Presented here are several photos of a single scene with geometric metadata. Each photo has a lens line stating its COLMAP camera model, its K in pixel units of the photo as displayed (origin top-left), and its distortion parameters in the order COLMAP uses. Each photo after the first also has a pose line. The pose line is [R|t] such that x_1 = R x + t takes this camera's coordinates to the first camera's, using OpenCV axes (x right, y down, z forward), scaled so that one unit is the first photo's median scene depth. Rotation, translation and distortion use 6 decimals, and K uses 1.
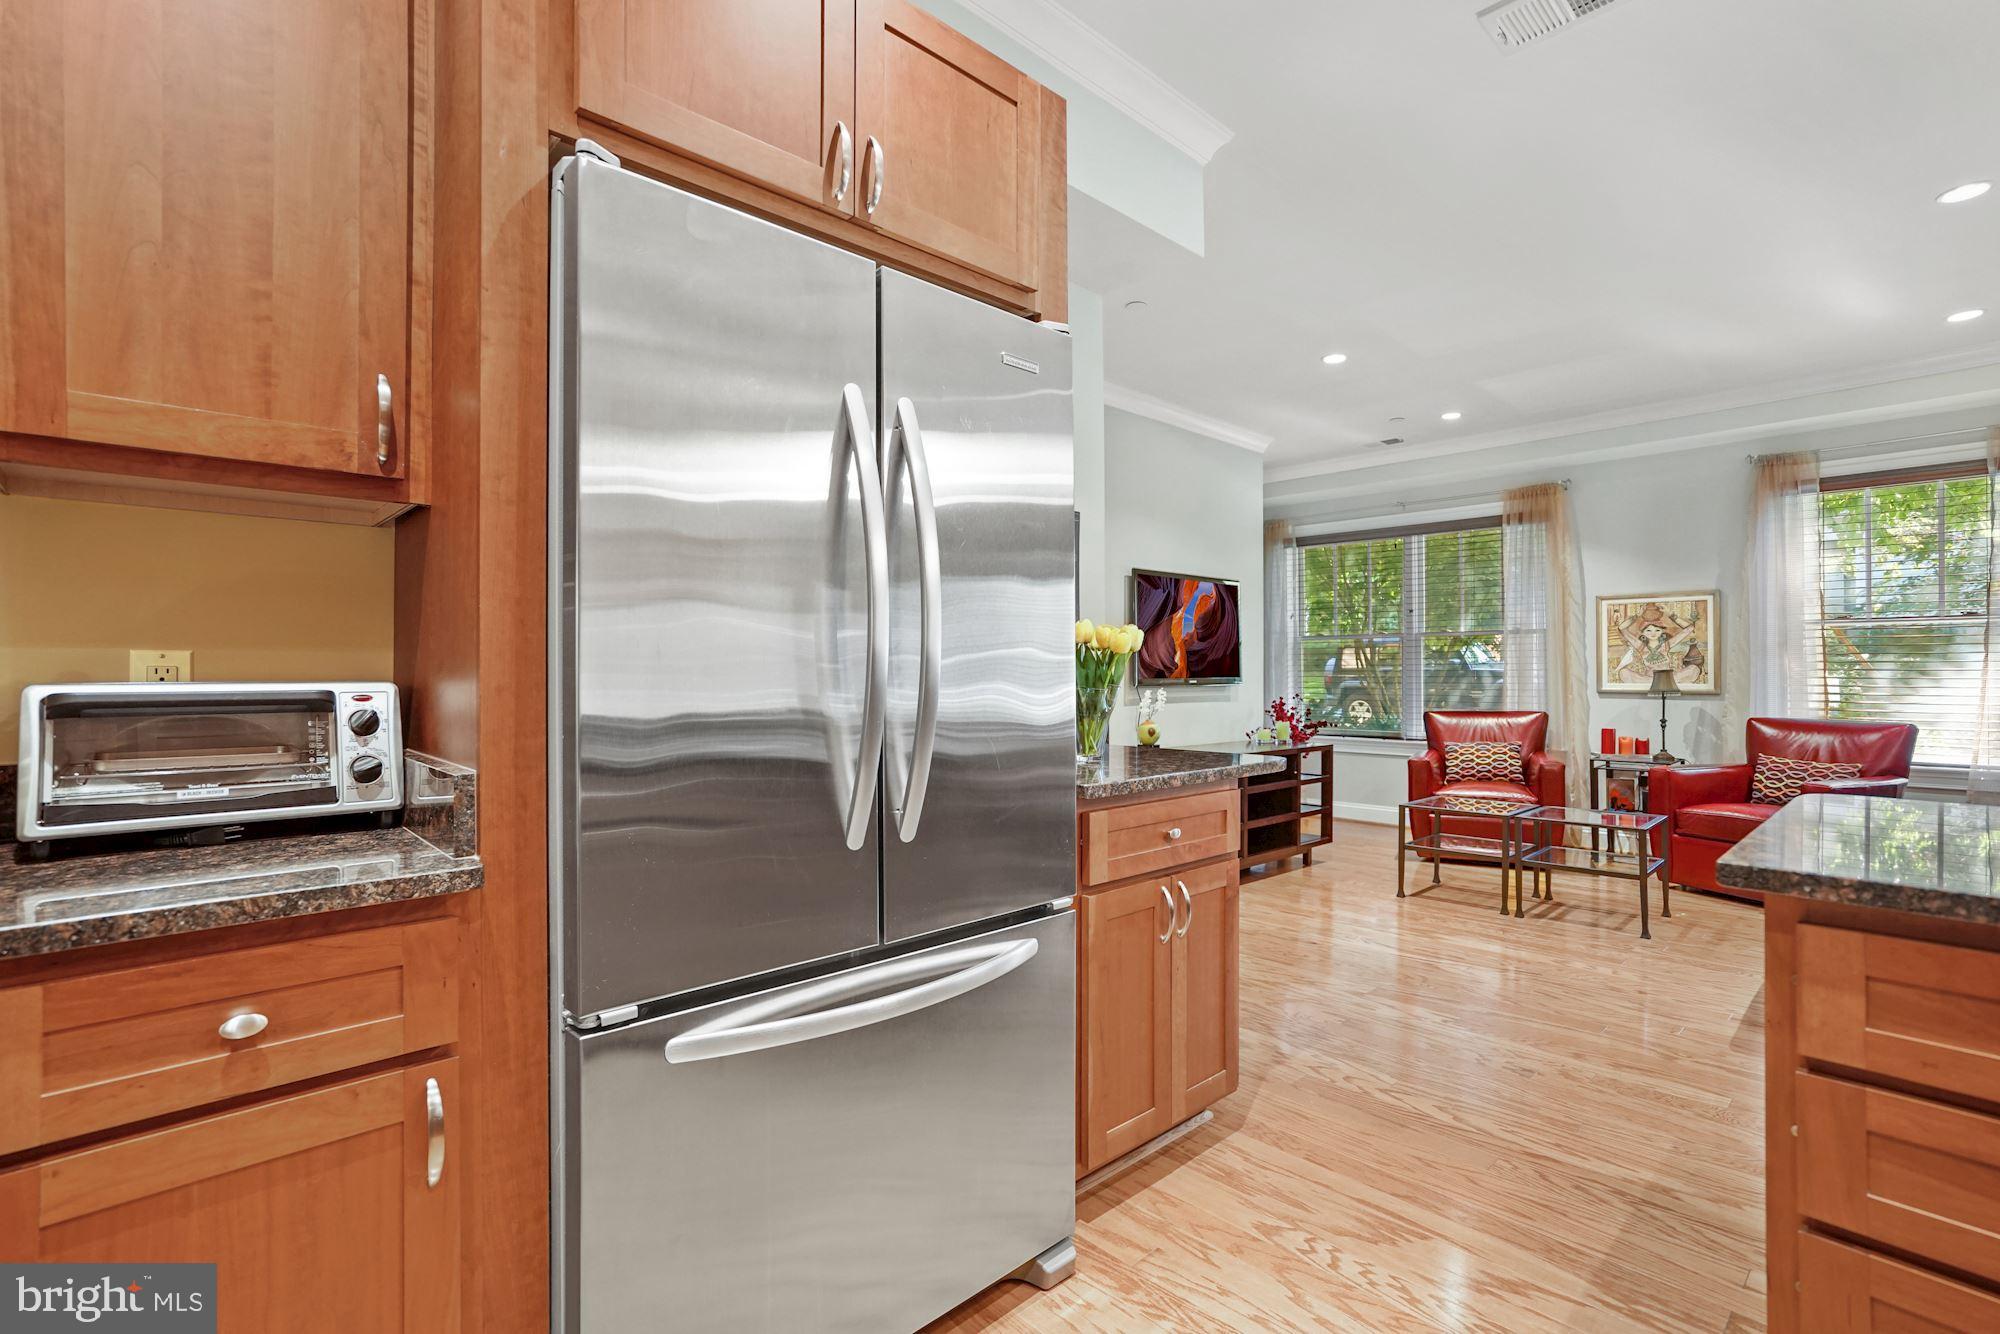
lens RADIAL K [[917.7, 0, 991.2], [0, 917.7, 667.4], [0, 0, 1]] dist [-0.004582, 0.000001]
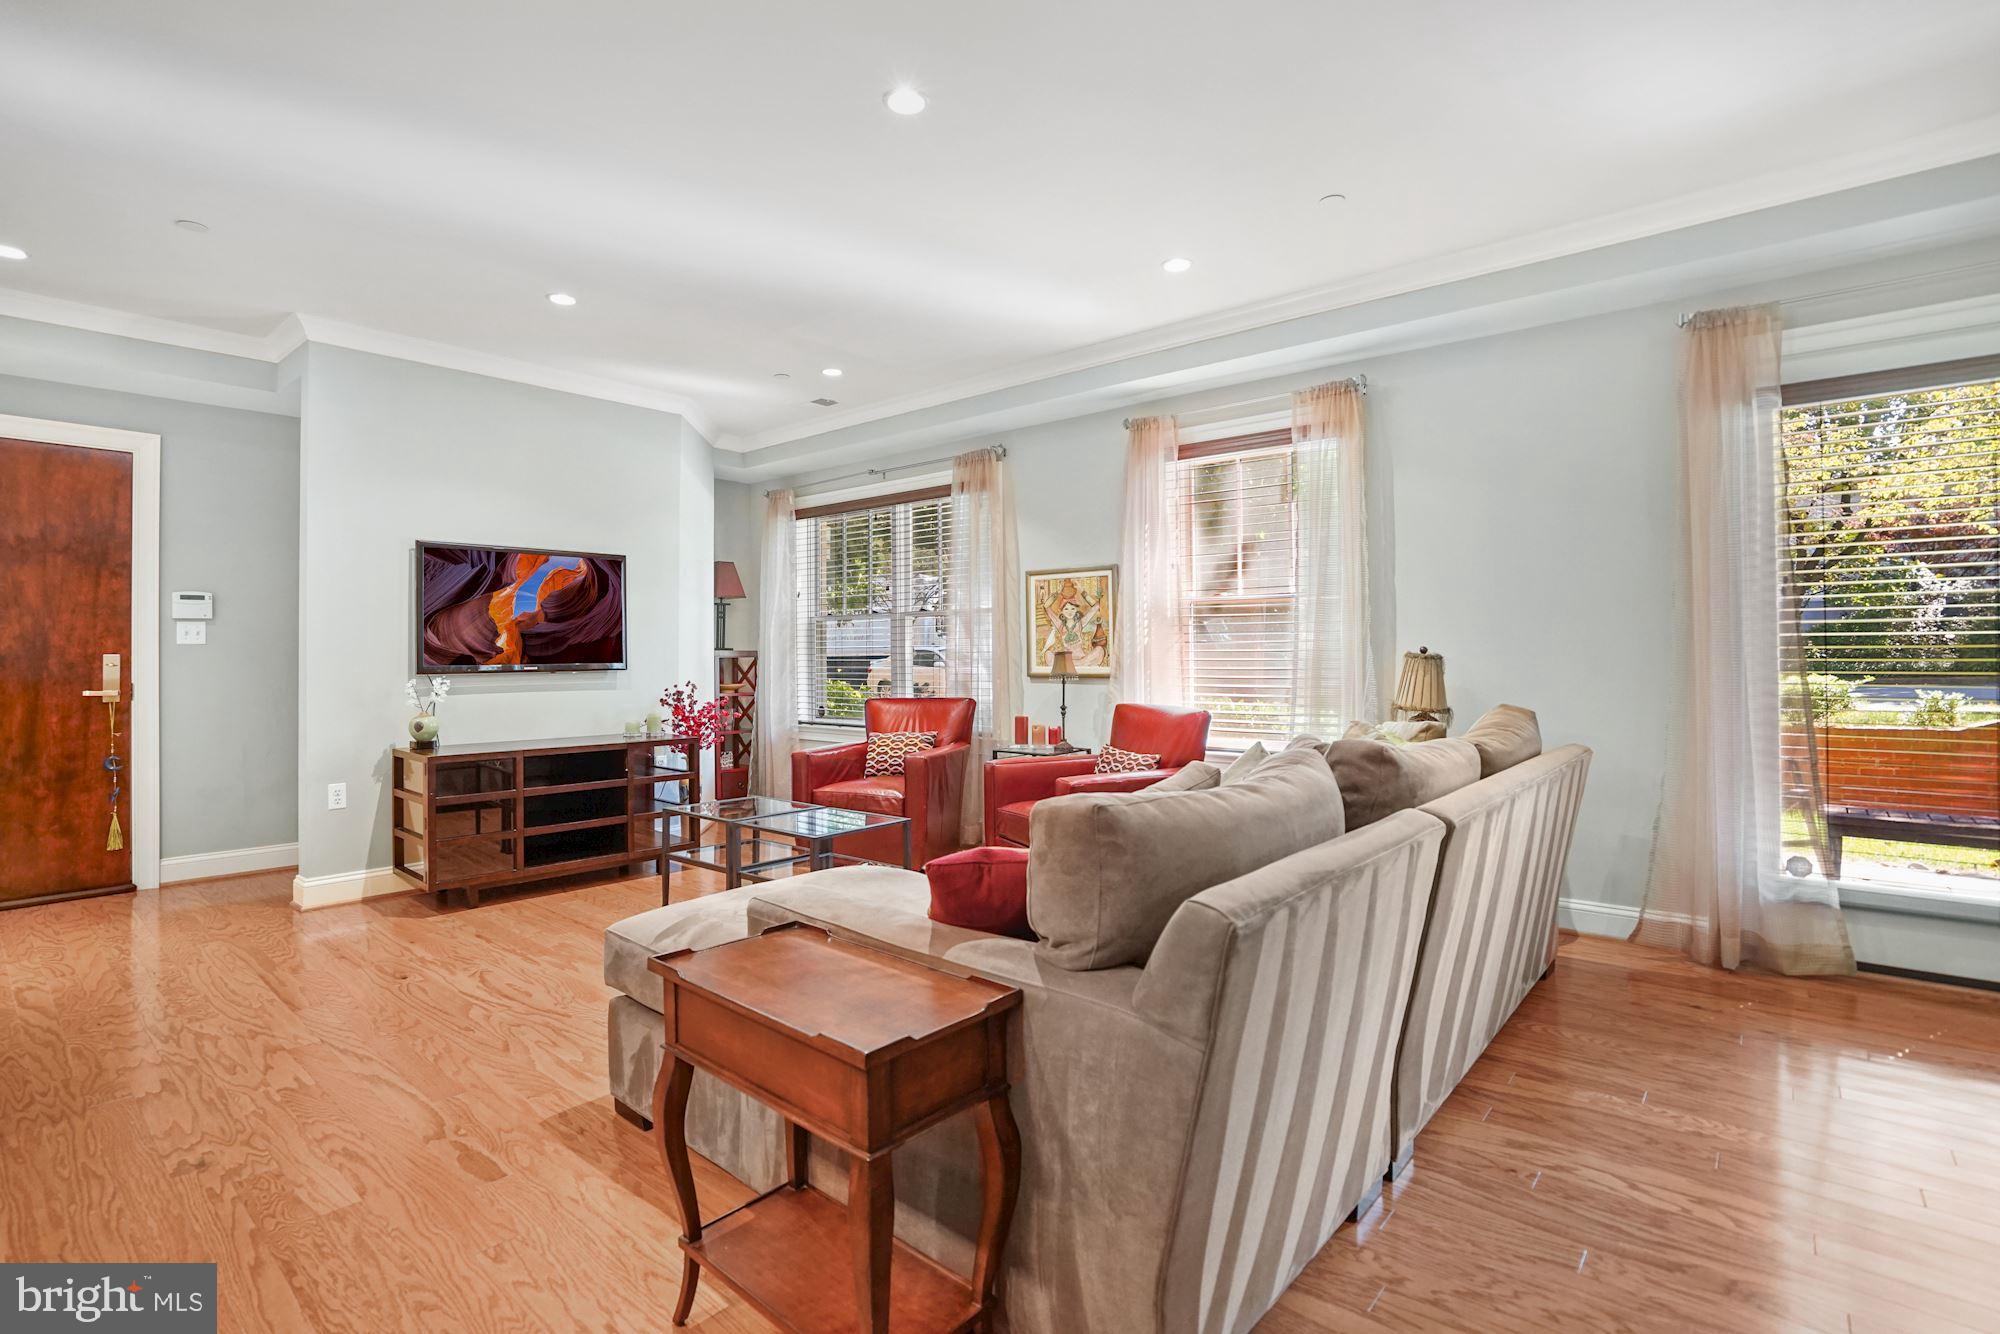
lens RADIAL K [[943.8, 0, 989.0], [0, 943.8, 640.9], [0, 0, 1]] dist [-0.036986, 0.014485]
pose [[0.995062, -0.004831, 0.099138, 0.562753], [0.005521, 0.999962, -0.006685, -0.002143], [-0.099102, 0.007199, 0.995051, 0.063967]]
